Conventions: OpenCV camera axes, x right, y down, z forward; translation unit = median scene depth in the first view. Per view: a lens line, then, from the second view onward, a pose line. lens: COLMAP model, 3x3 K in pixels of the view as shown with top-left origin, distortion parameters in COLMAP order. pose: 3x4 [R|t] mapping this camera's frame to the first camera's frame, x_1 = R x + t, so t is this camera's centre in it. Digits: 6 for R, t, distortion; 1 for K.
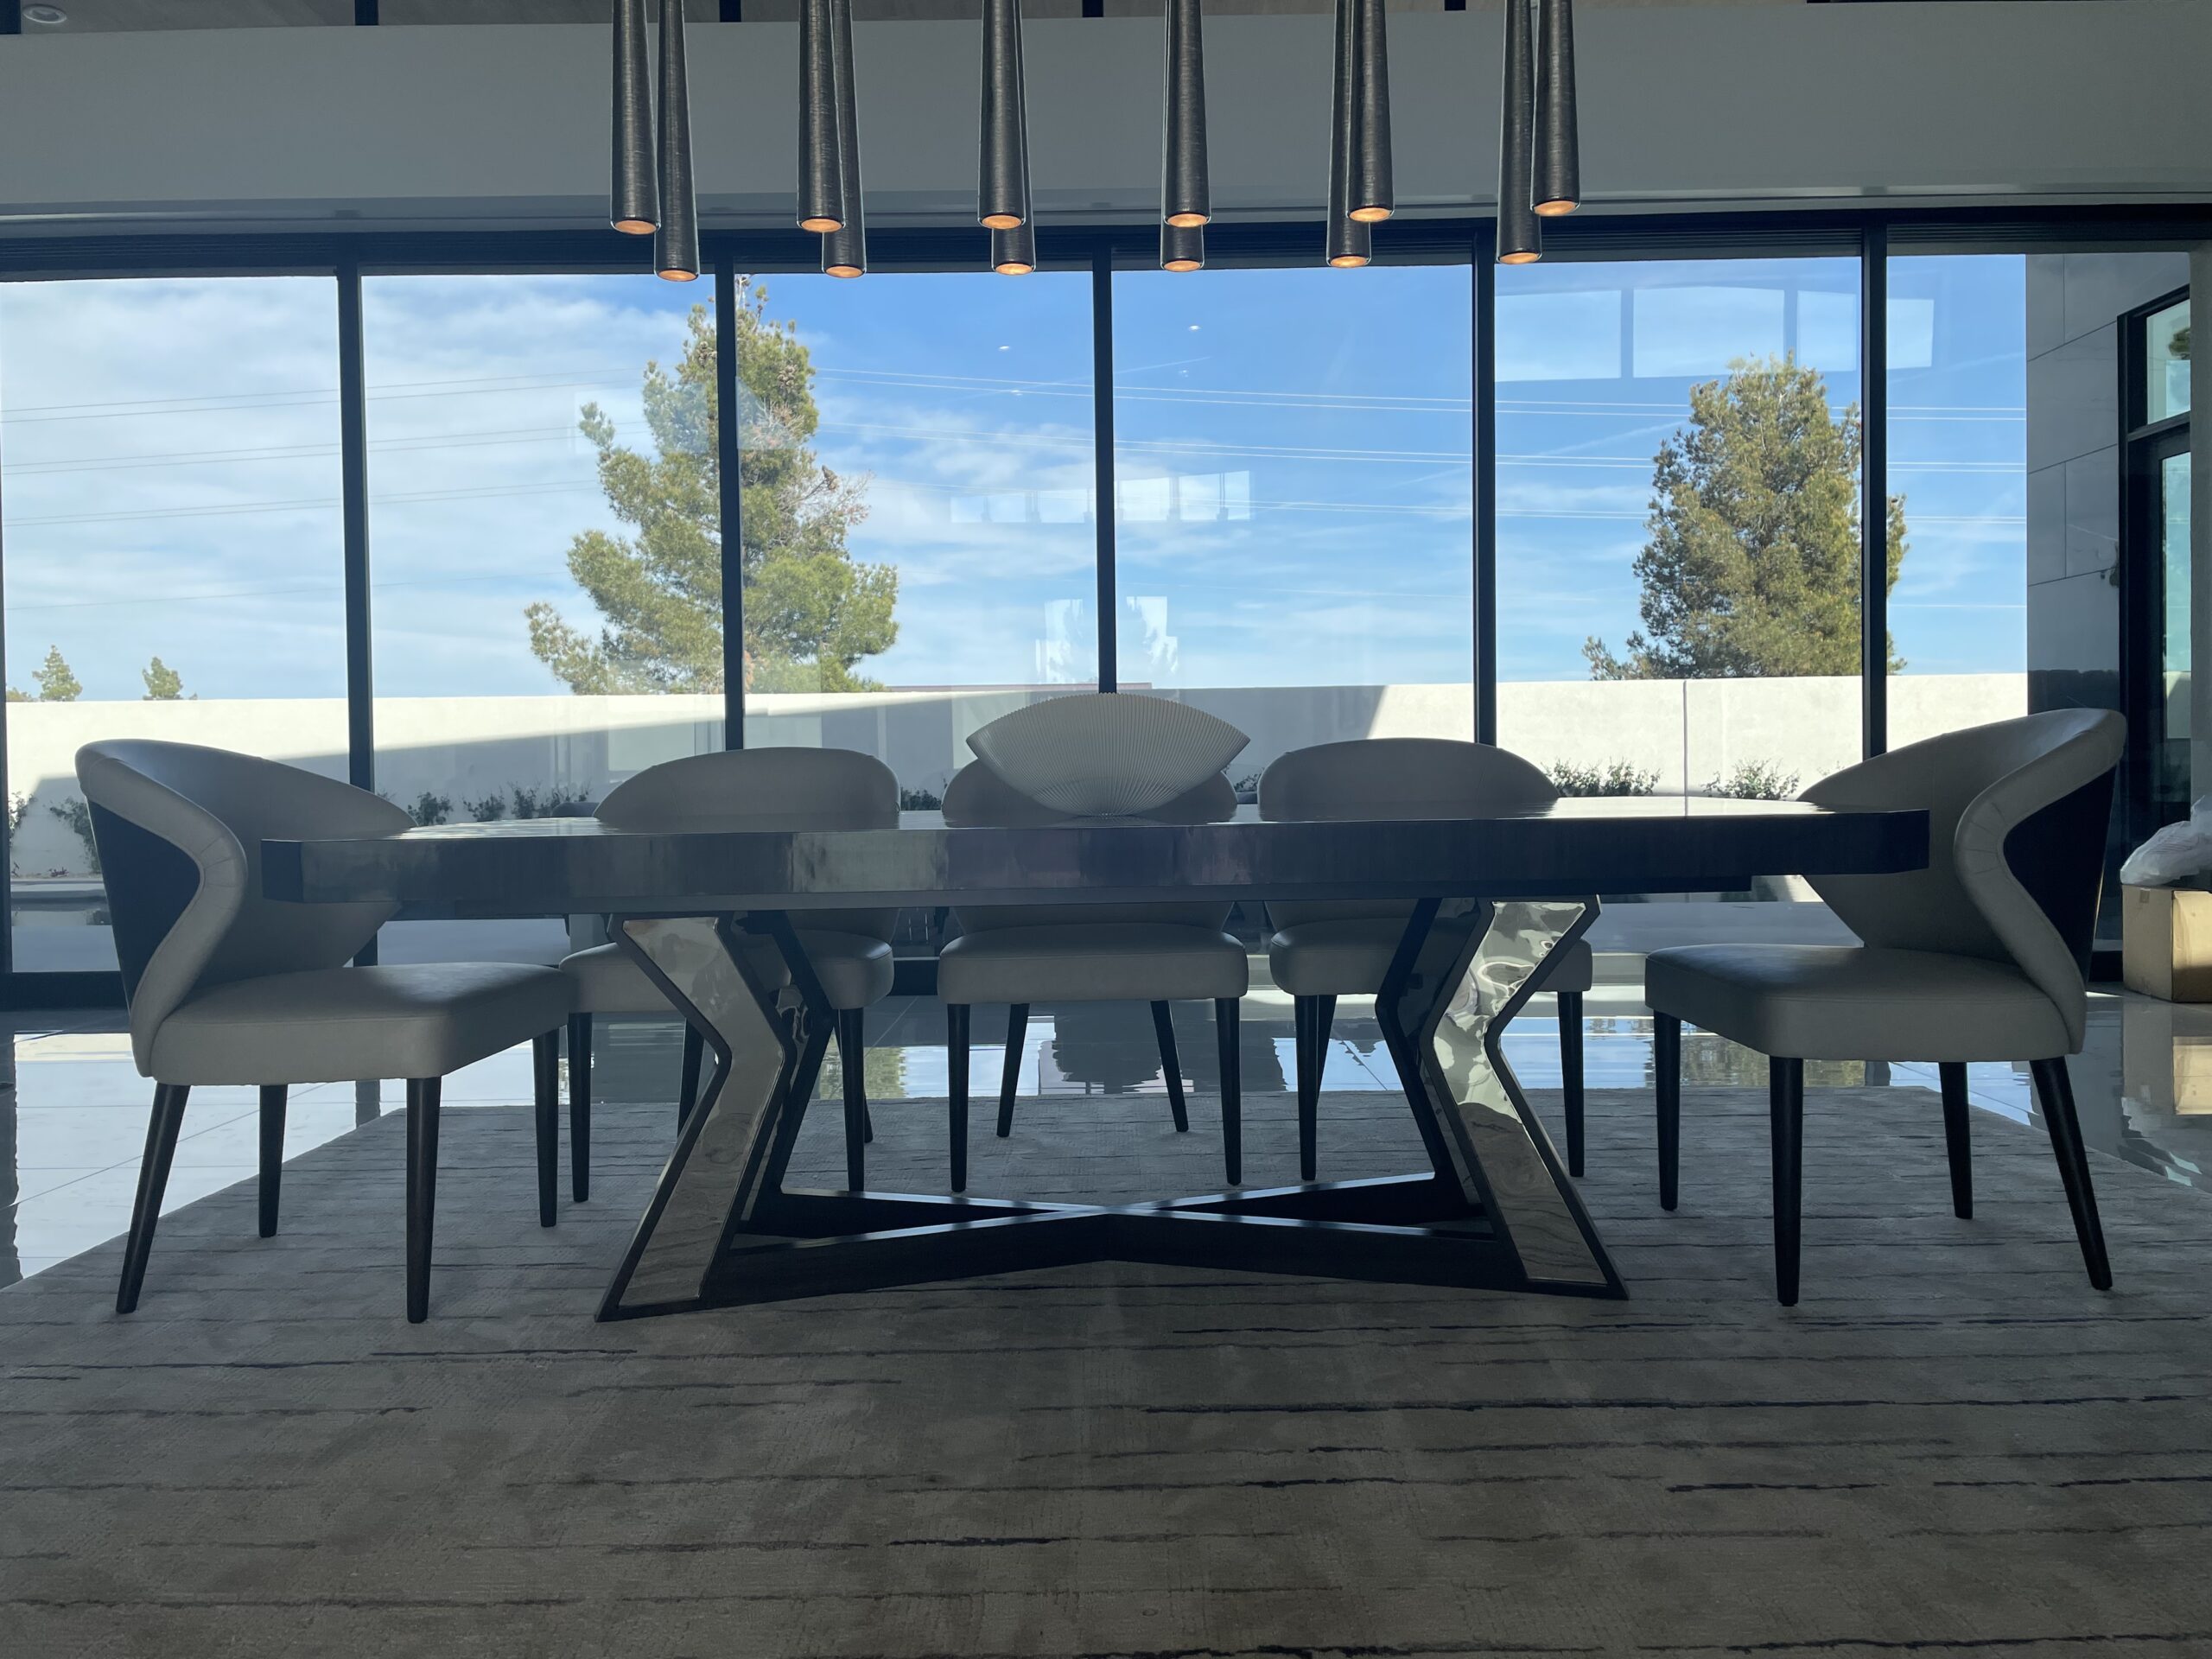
lens RADIAL K [[1667.3, 0, 1124.4], [0, 1667.3, 833.8], [0, 0, 1]] dist [0.057290, -0.082908]
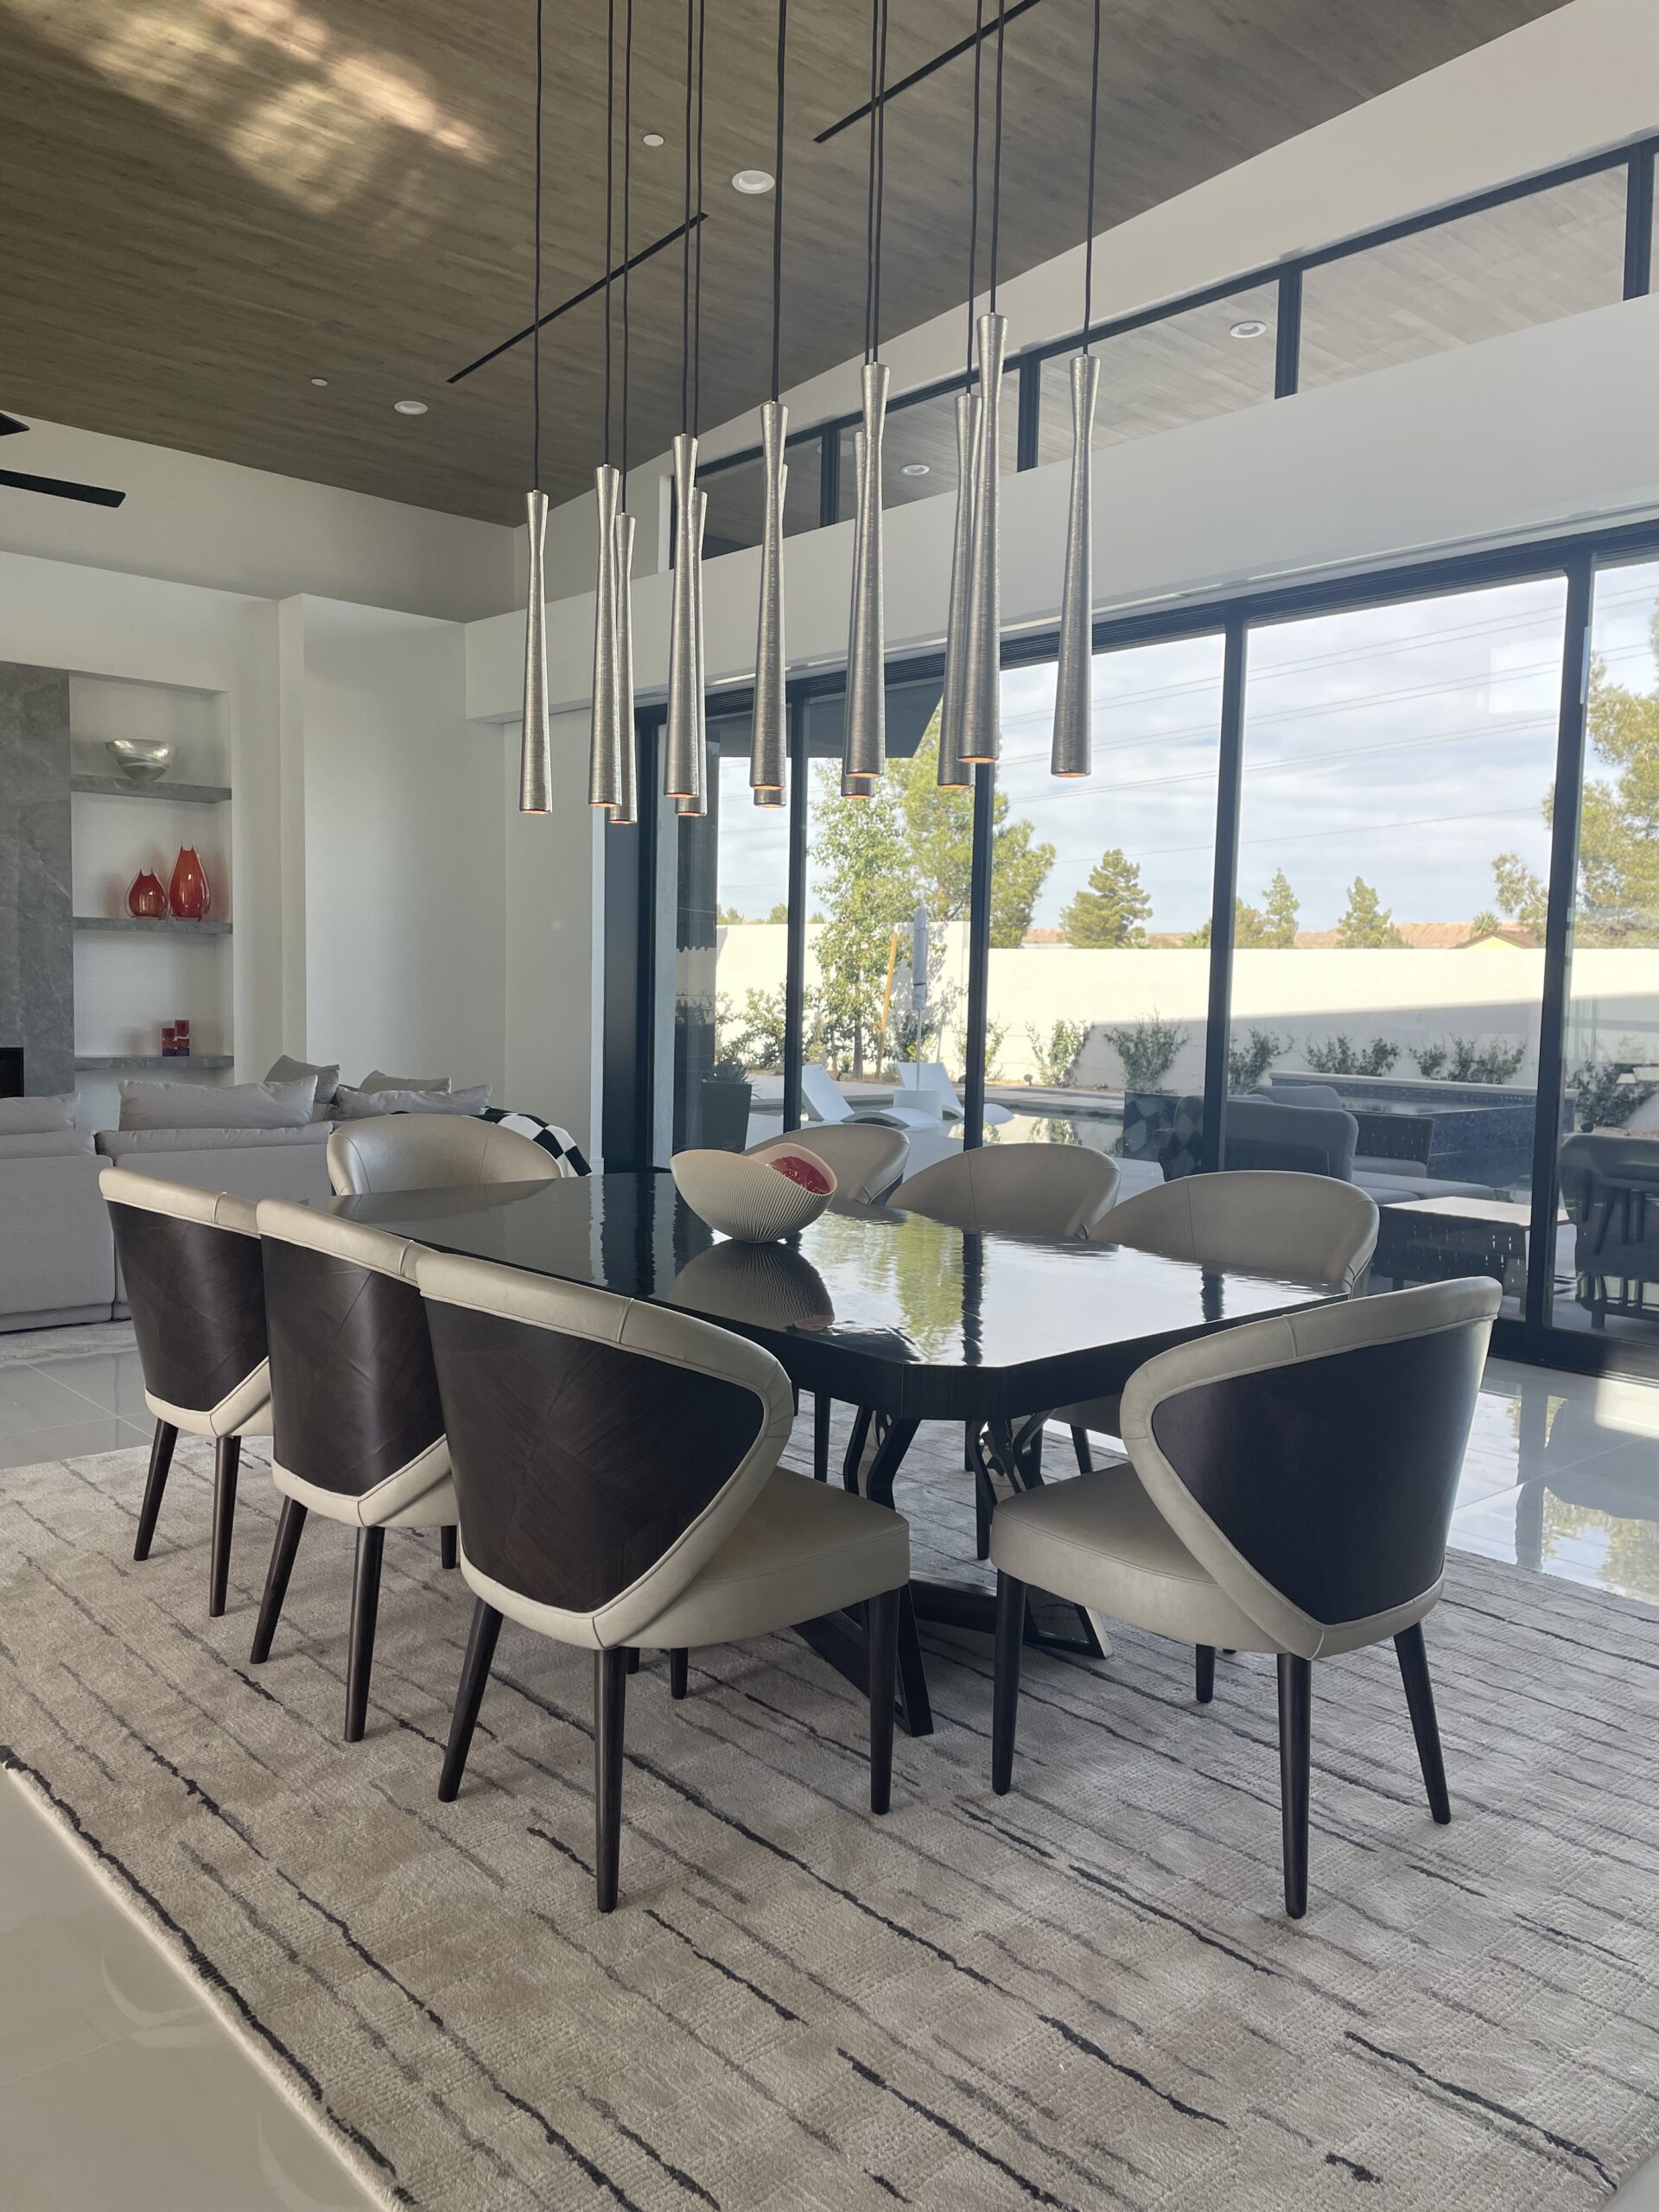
lens RADIAL K [[1667.3, 0, 847.4], [0, 1667.3, 1108.2], [0, 0, 1]] dist [0.057290, -0.082908]
pose [[0.672014, 0.085468, -0.735590, 0.146564], [-0.056154, 0.996339, 0.064463, -0.029753], [0.738406, -0.002014, 0.674353, 0.027756]]
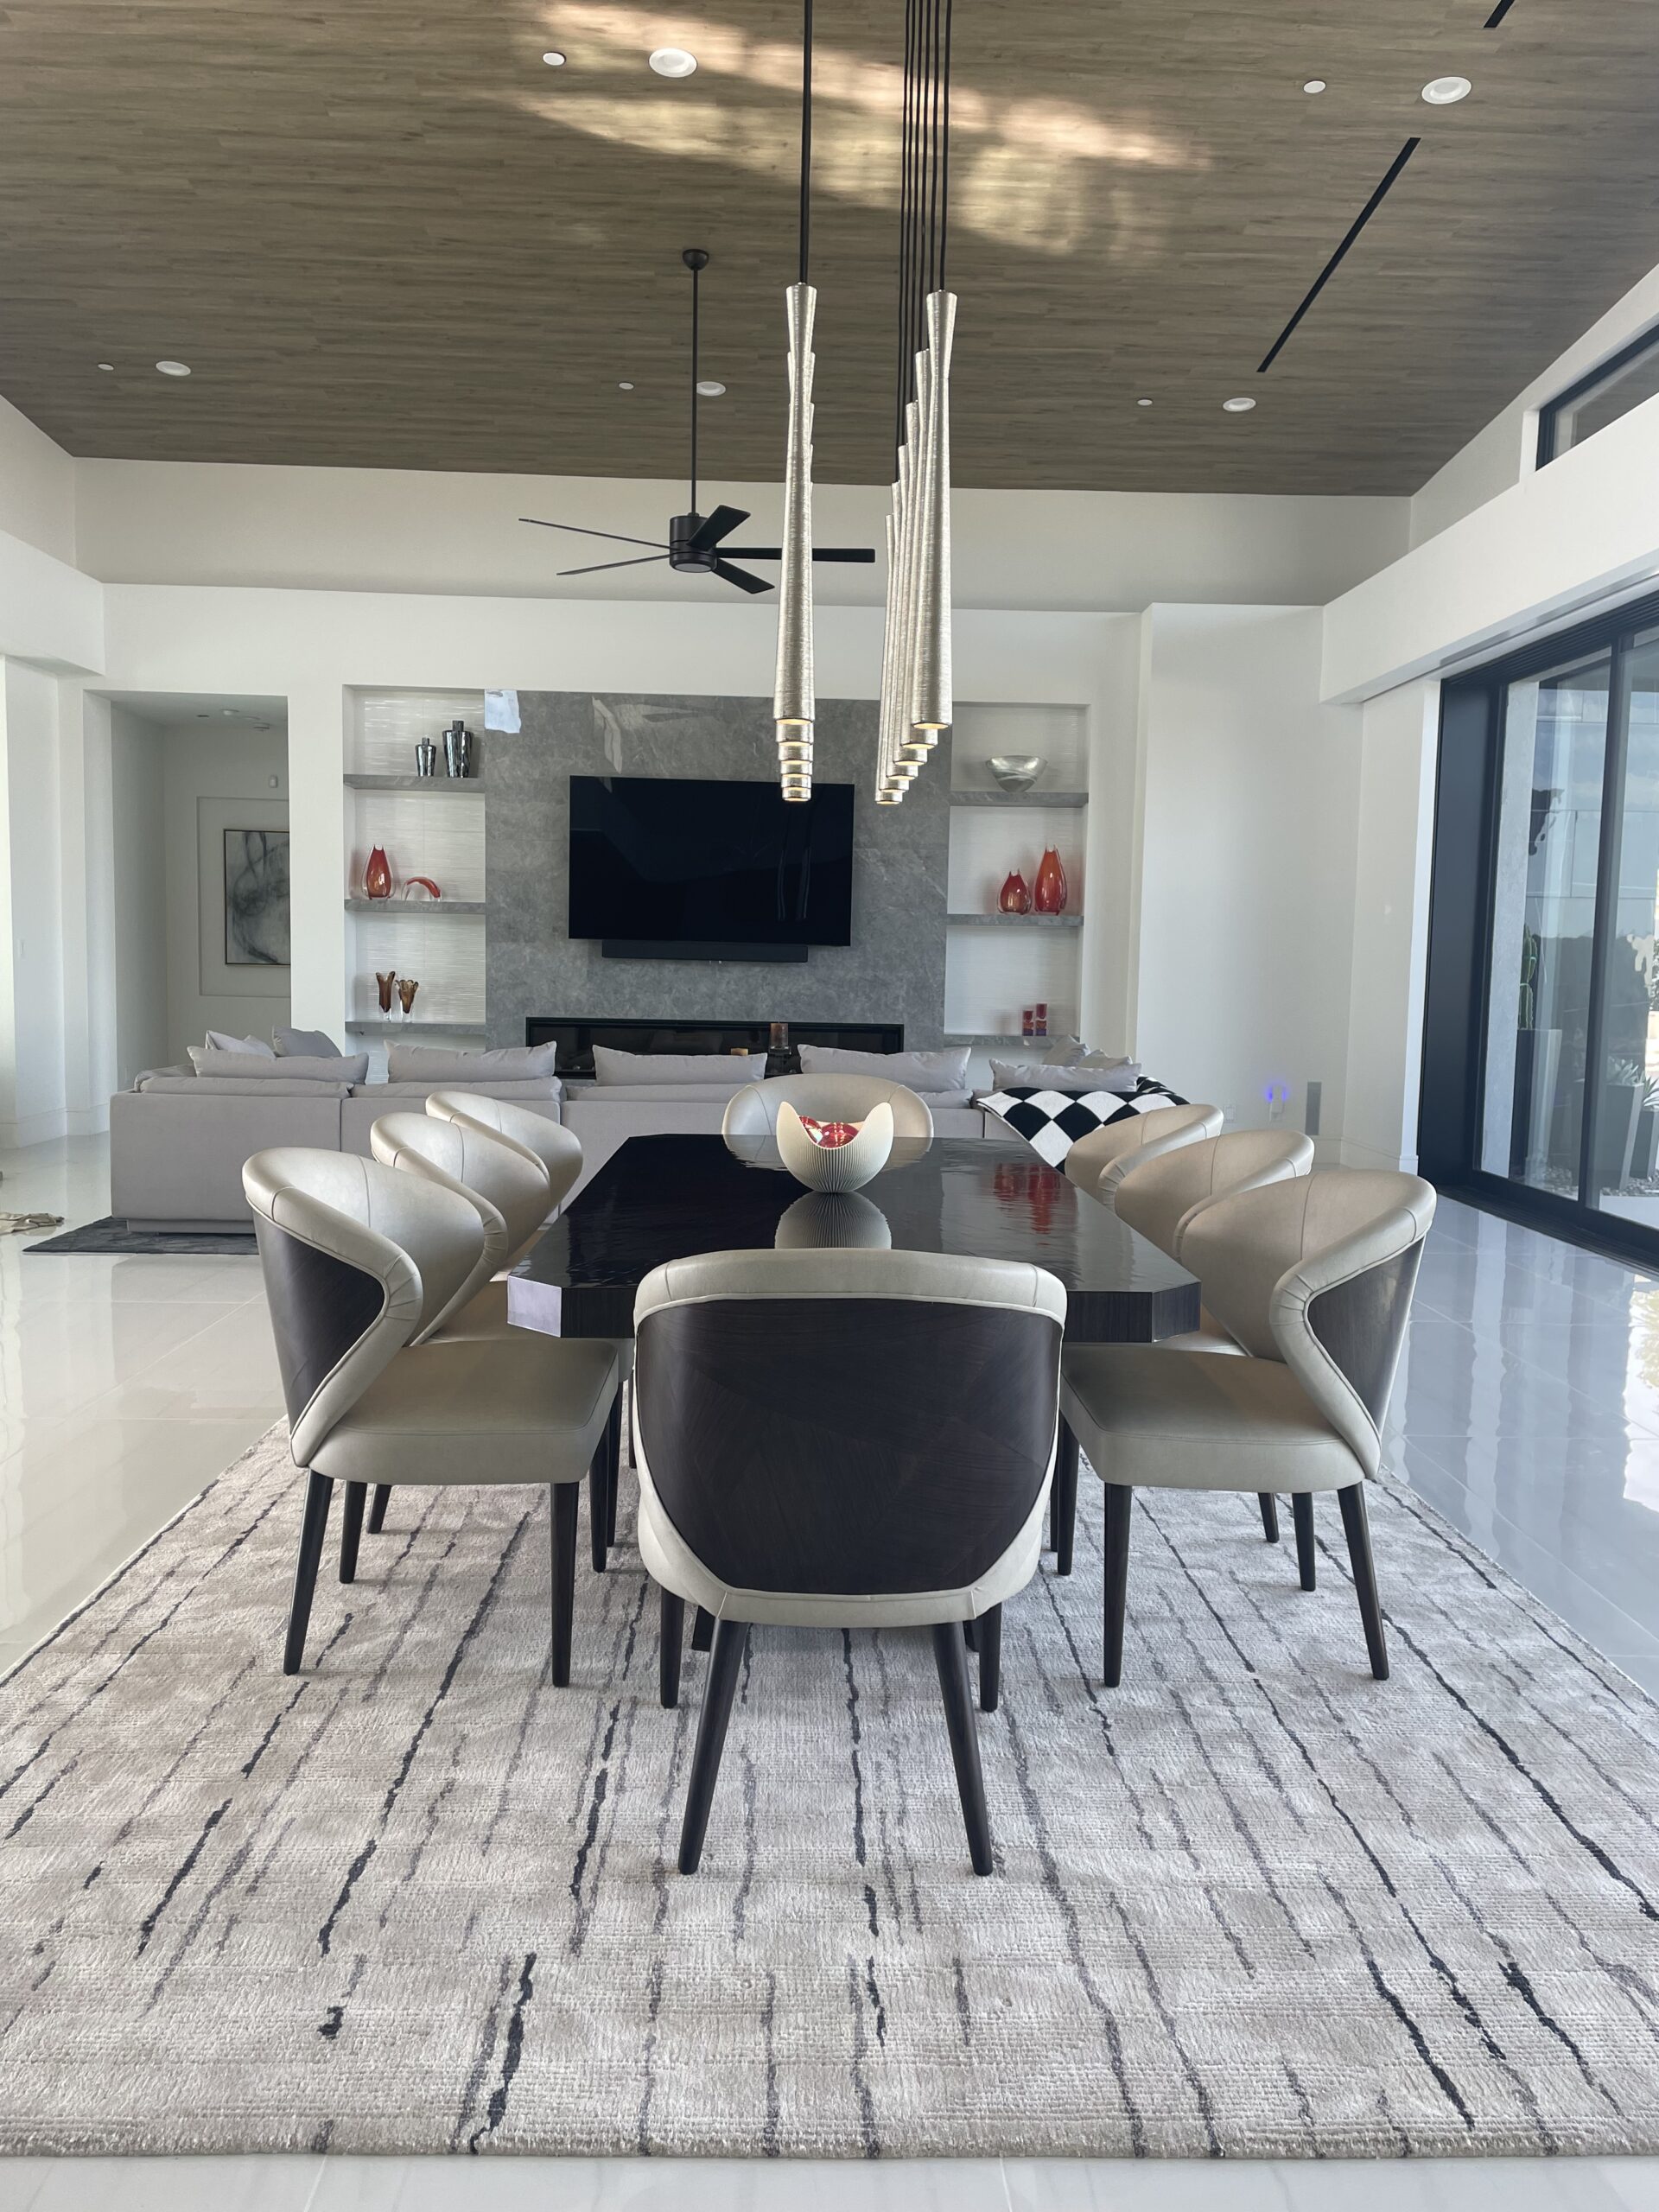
lens RADIAL K [[1667.3, 0, 833.4], [0, 1667.3, 1097.0], [0, 0, 1]] dist [0.057290, -0.082908]
pose [[0.017171, 0.098683, -0.994971, 0.200661], [-0.048558, 0.994026, 0.097752, -0.032787], [0.998673, 0.046636, 0.021860, 0.145565]]
